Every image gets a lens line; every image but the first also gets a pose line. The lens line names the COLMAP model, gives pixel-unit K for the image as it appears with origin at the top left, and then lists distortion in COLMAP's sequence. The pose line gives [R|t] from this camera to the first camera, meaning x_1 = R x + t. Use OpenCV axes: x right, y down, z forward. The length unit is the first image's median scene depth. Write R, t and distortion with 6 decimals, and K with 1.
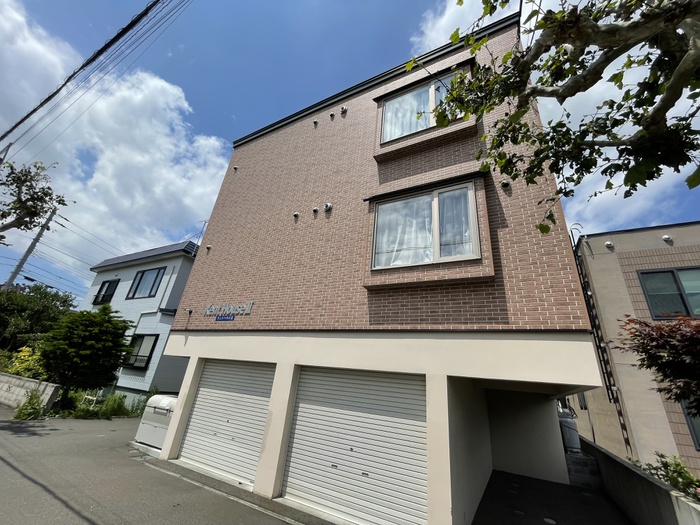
lens RADIAL K [[284.2, 0, 350.0], [0, 284.2, 262.5], [0, 0, 1]] dist [-0.000130, 0.000096]
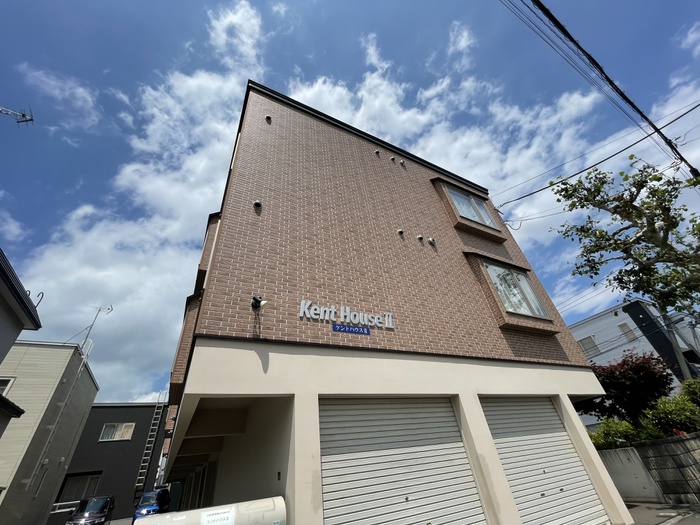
lens RADIAL K [[284.2, 0, 350.0], [0, 284.2, 262.5], [0, 0, 1]] dist [-0.000130, 0.000096]
pose [[0.539424, 0.364226, 0.759184, -1.134769], [-0.184336, 0.930818, -0.315593, 0.298180], [-0.821609, 0.030294, 0.569245, 0.732253]]
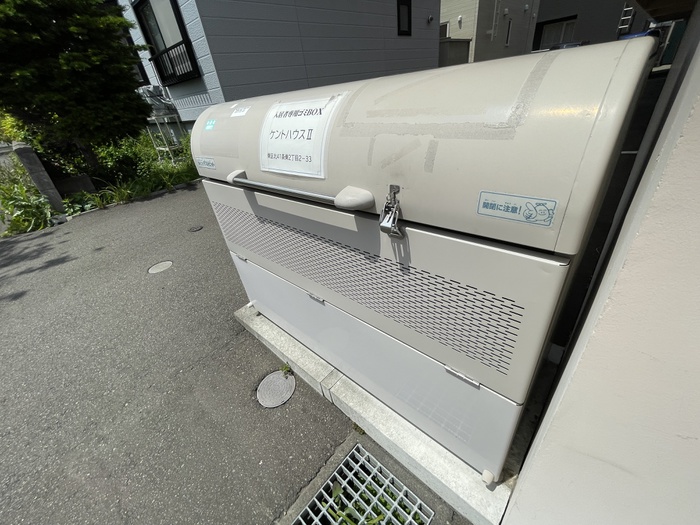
lens RADIAL K [[284.2, 0, 350.0], [0, 284.2, 262.5], [0, 0, 1]] dist [-0.000130, 0.000096]
pose [[0.945796, -0.046867, -0.321363, -0.698128], [0.291690, 0.557645, 0.777141, 0.513147], [0.142784, -0.828755, 0.541089, 1.057096]]
